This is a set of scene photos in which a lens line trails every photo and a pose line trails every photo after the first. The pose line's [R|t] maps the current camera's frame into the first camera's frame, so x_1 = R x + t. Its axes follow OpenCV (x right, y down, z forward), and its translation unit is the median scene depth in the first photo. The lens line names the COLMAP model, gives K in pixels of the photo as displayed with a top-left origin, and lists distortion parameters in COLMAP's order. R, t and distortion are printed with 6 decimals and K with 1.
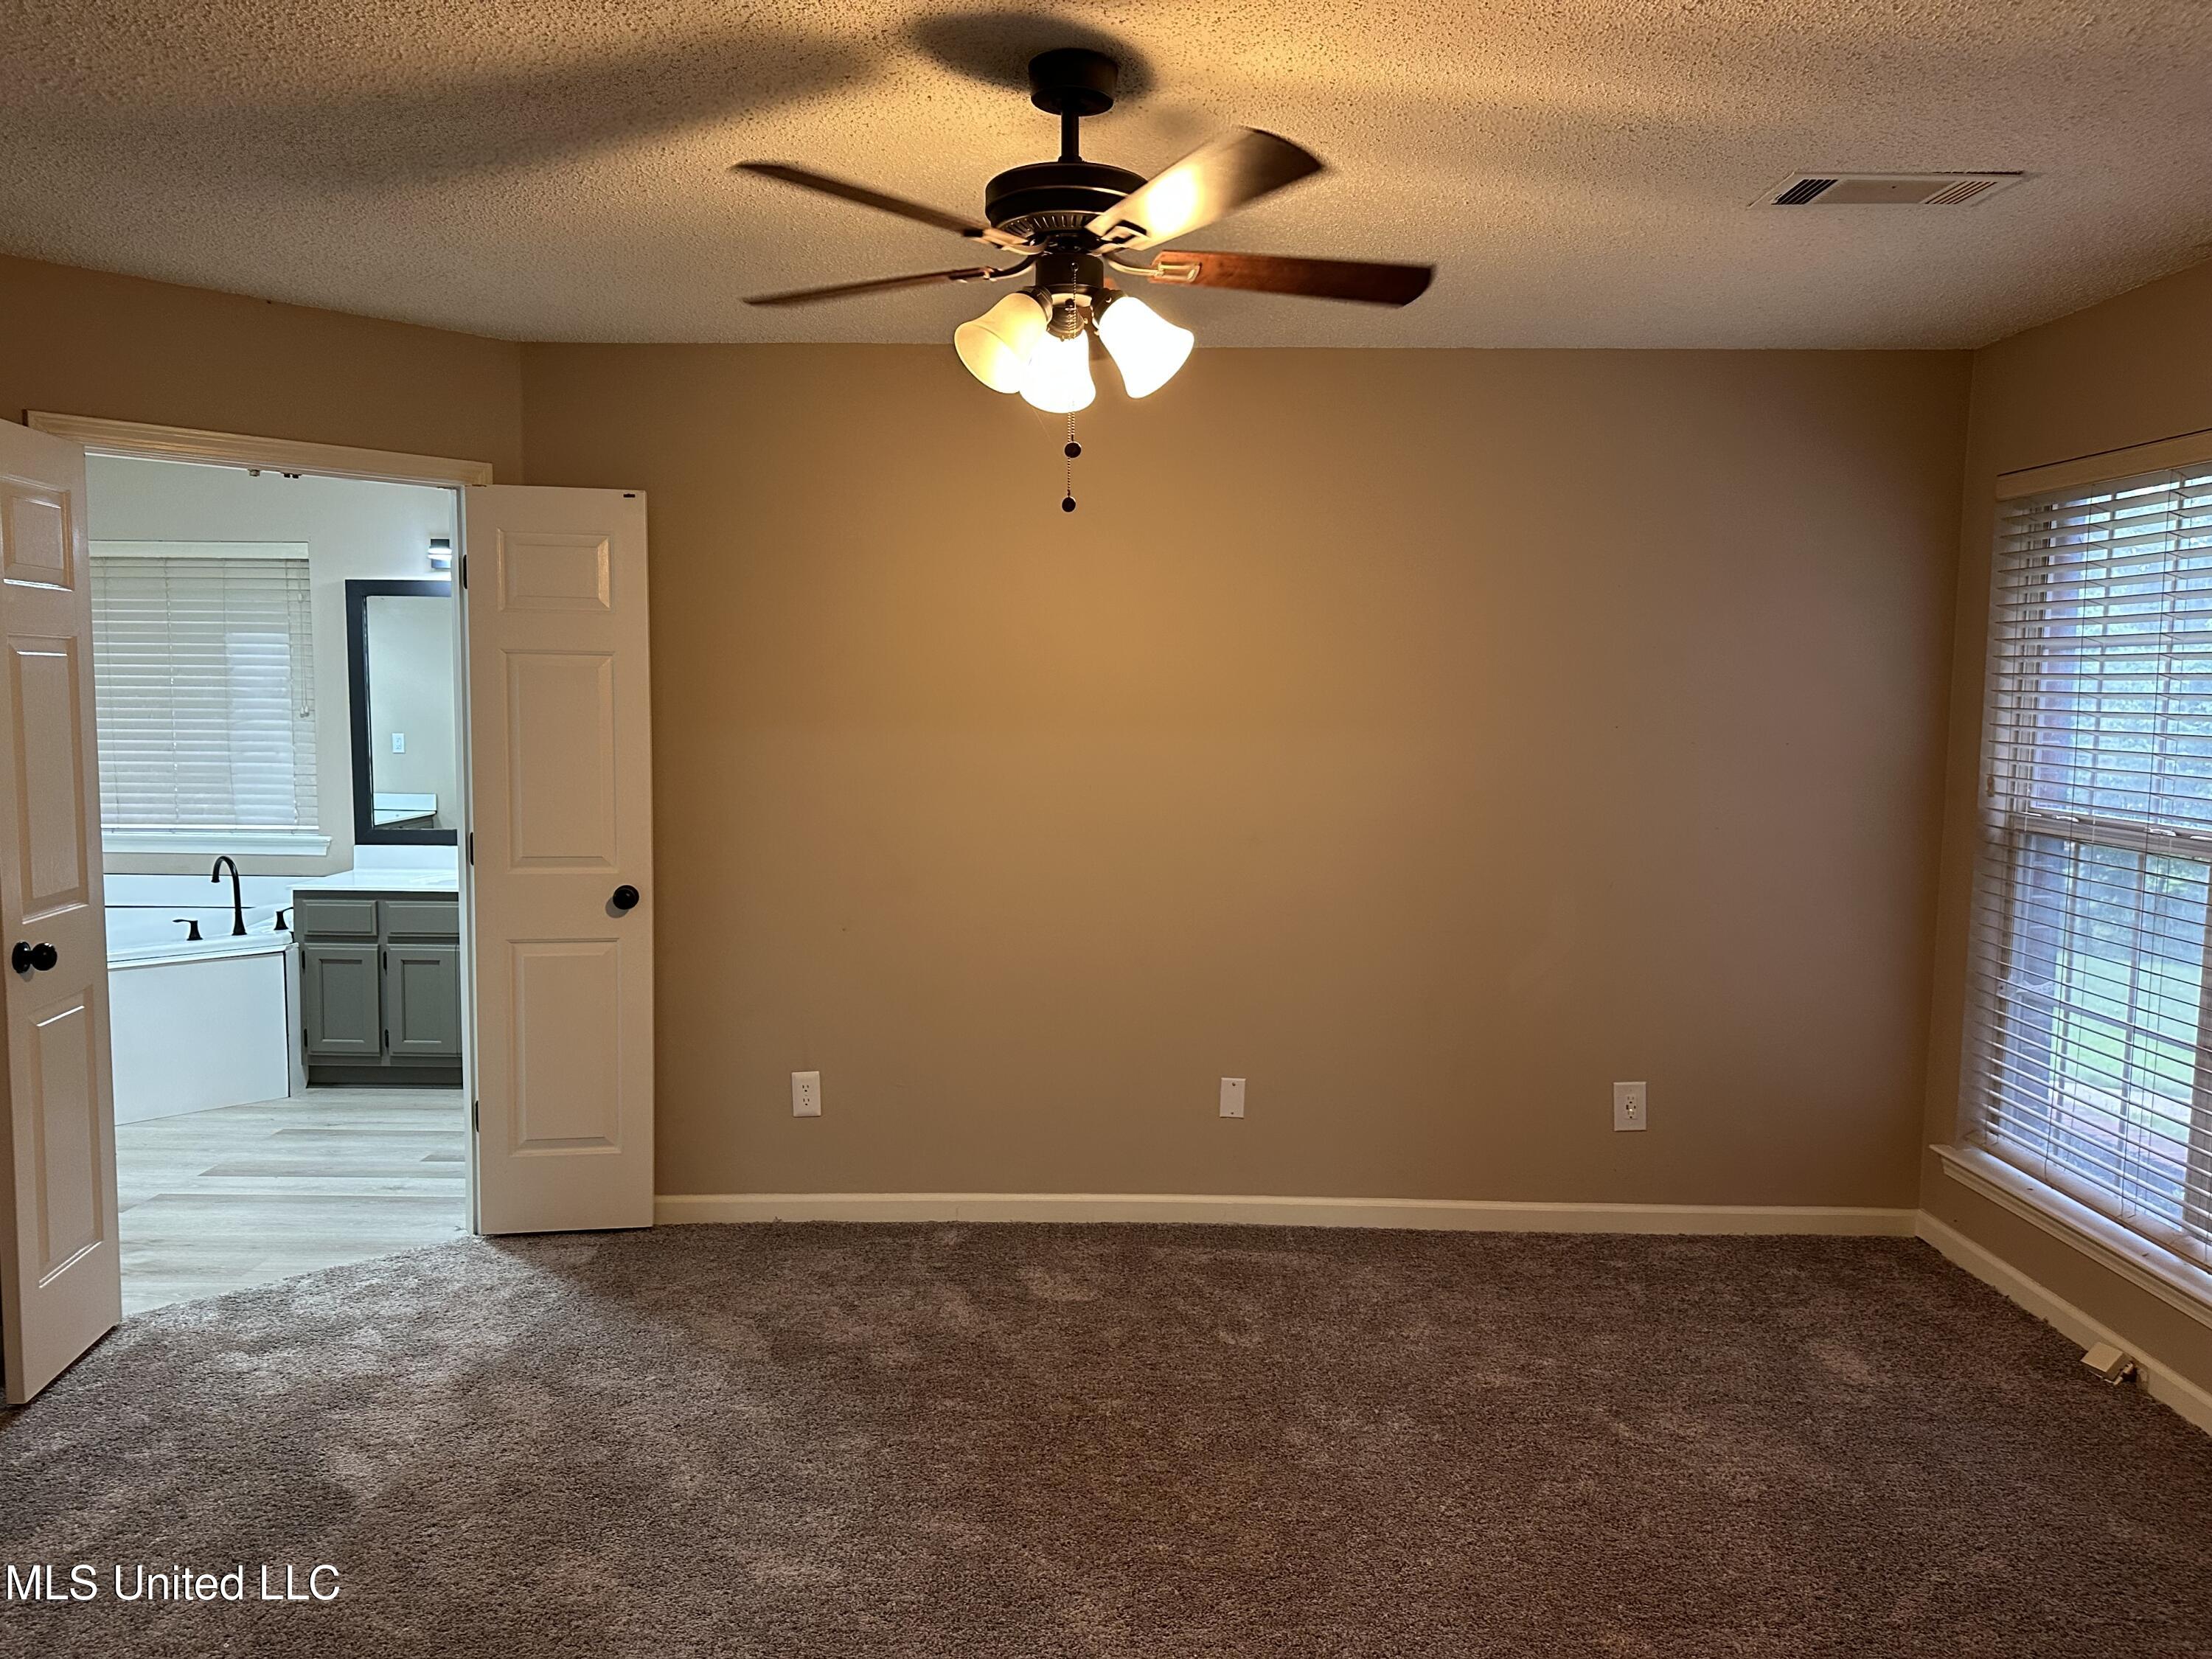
lens RADIAL K [[1537.8, 0, 1101.6], [0, 1537.8, 814.7], [0, 0, 1]] dist [0.064814, -0.077747]
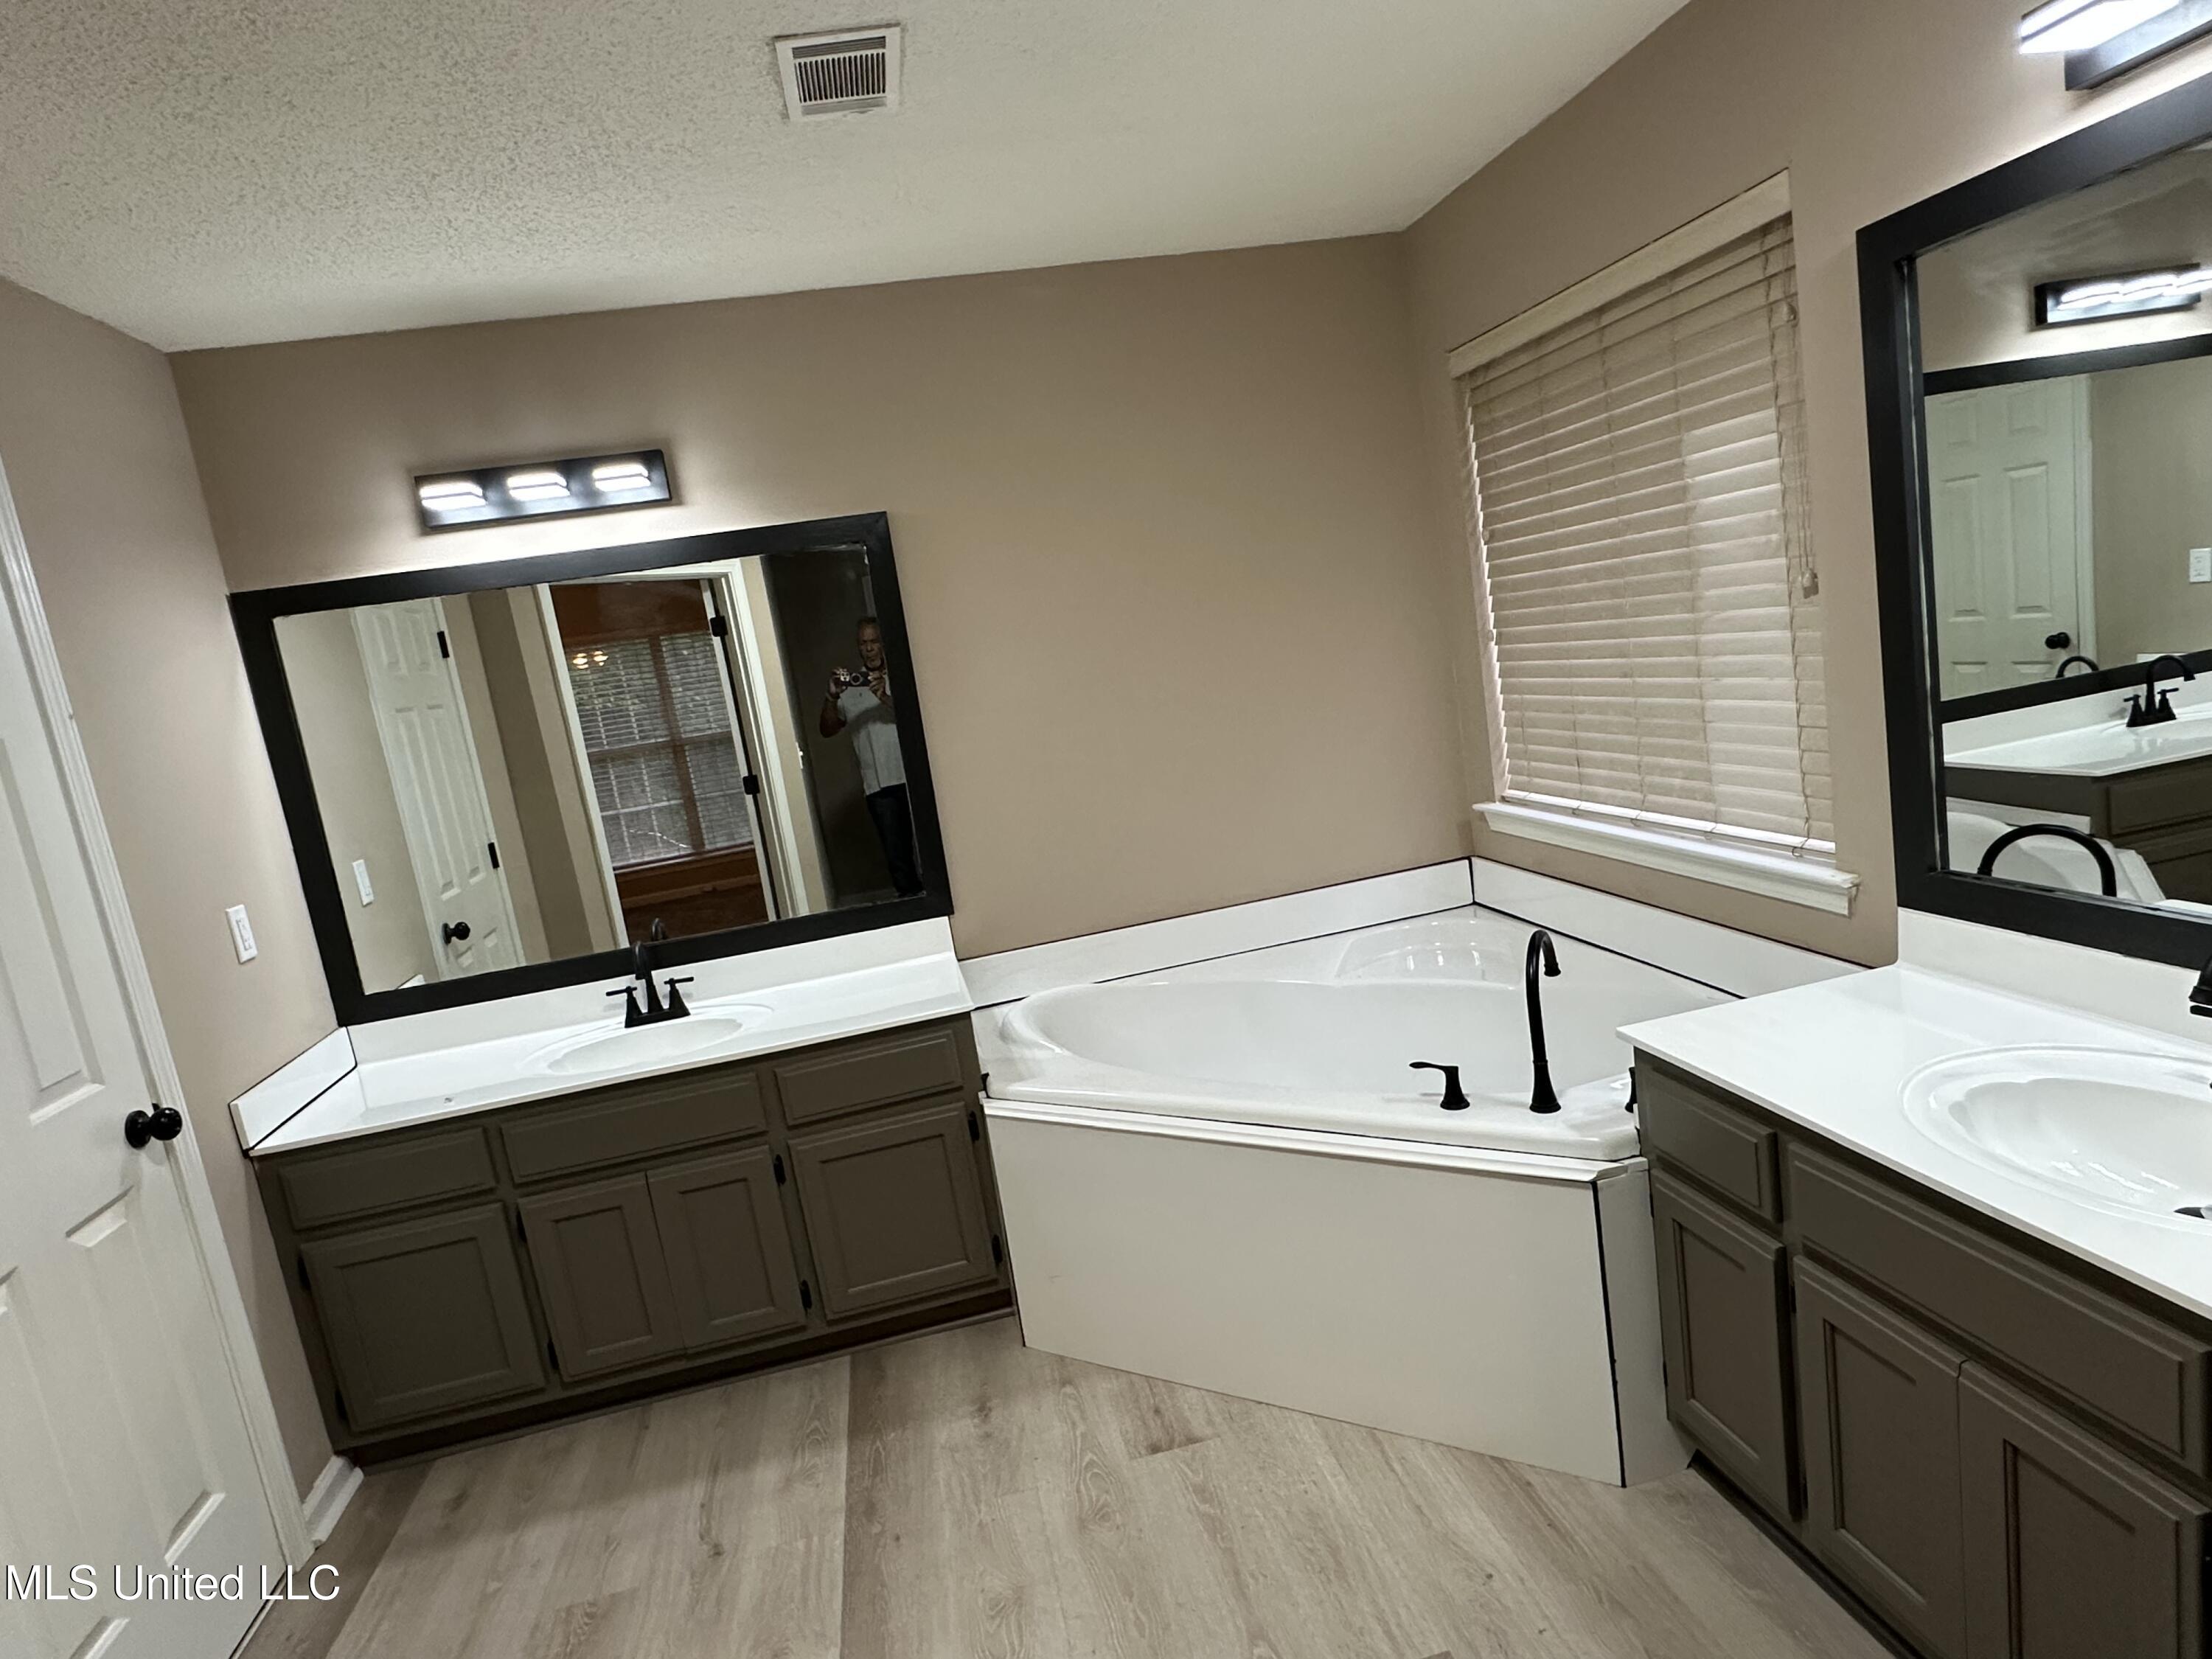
lens RADIAL K [[1229.4, 0, 1112.2], [0, 1229.4, 822.8], [0, 0, 1]] dist [-0.010424, 0.001542]
pose [[0.195384, 0.106795, -0.974895, -0.305096], [0.070115, 0.989989, 0.122500, -0.080672], [0.978217, -0.092289, 0.185940, 1.072932]]
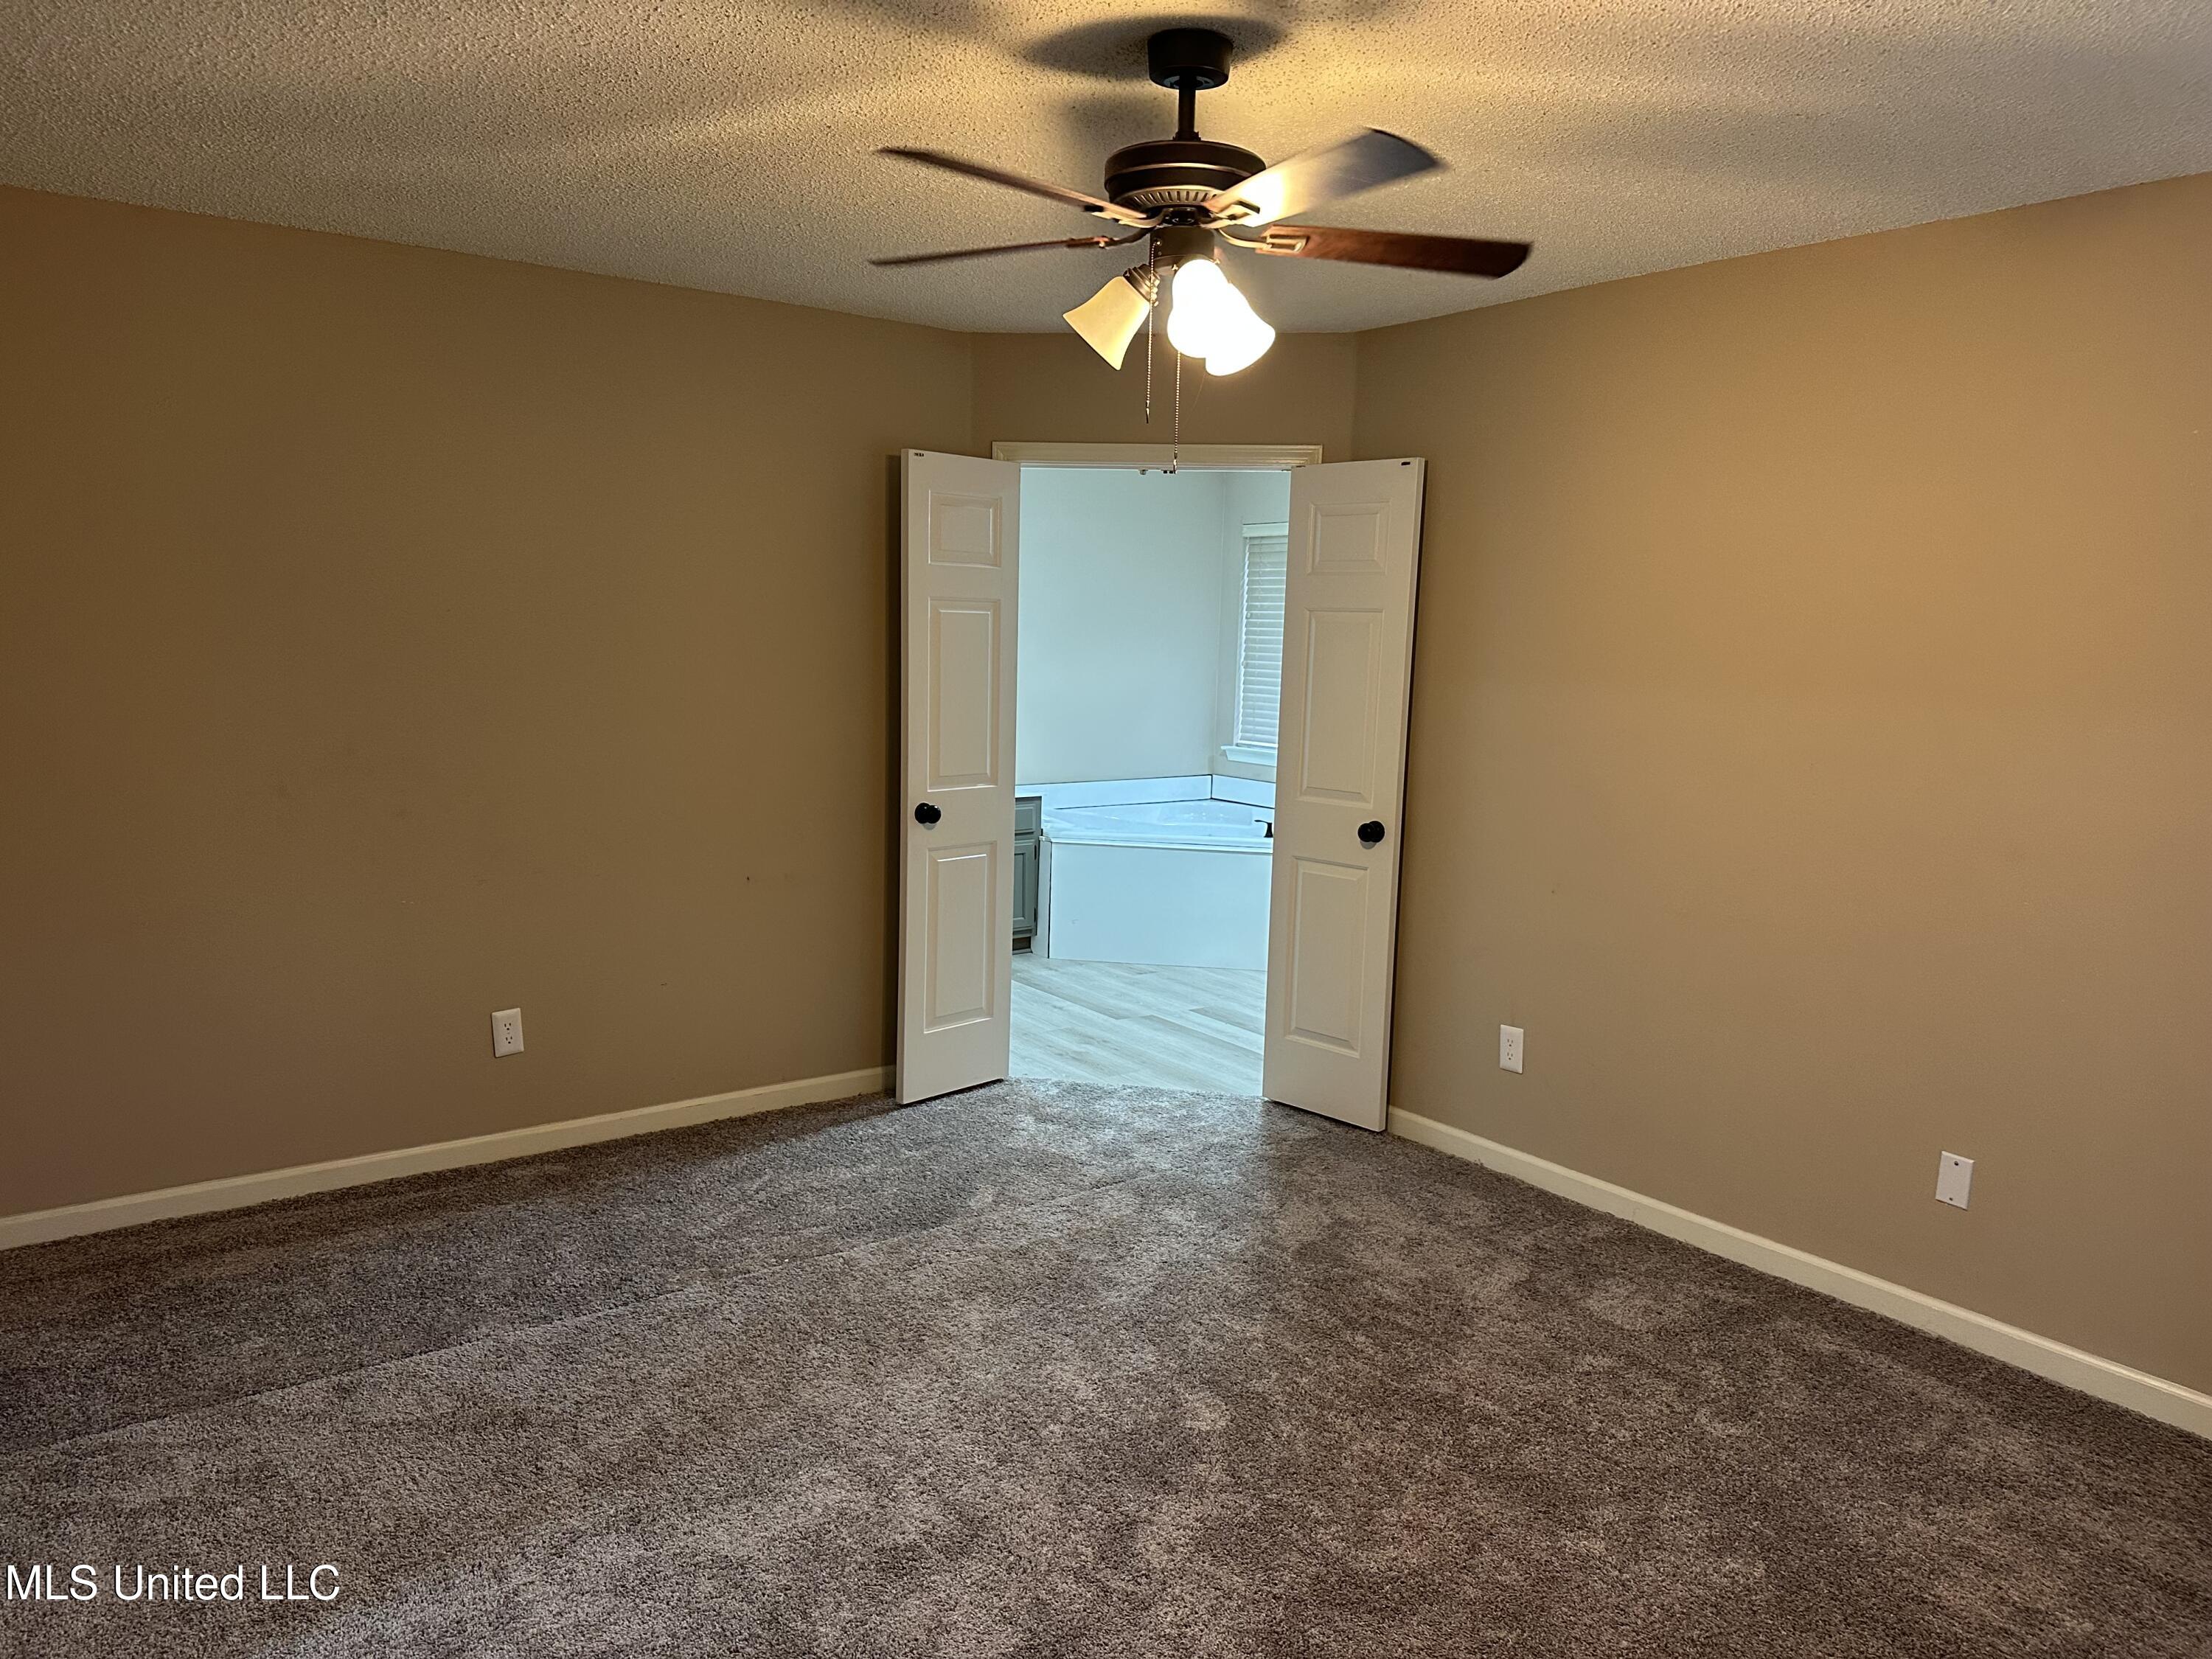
lens RADIAL K [[1537.8, 0, 1165.4], [0, 1537.8, 832.7], [0, 0, 1]] dist [0.064814, -0.077747]
pose [[0.625726, 0.120739, -0.770642, 0.429143], [-0.097100, 0.992320, 0.076628, -0.014968], [0.773976, 0.026881, 0.632645, 0.180394]]
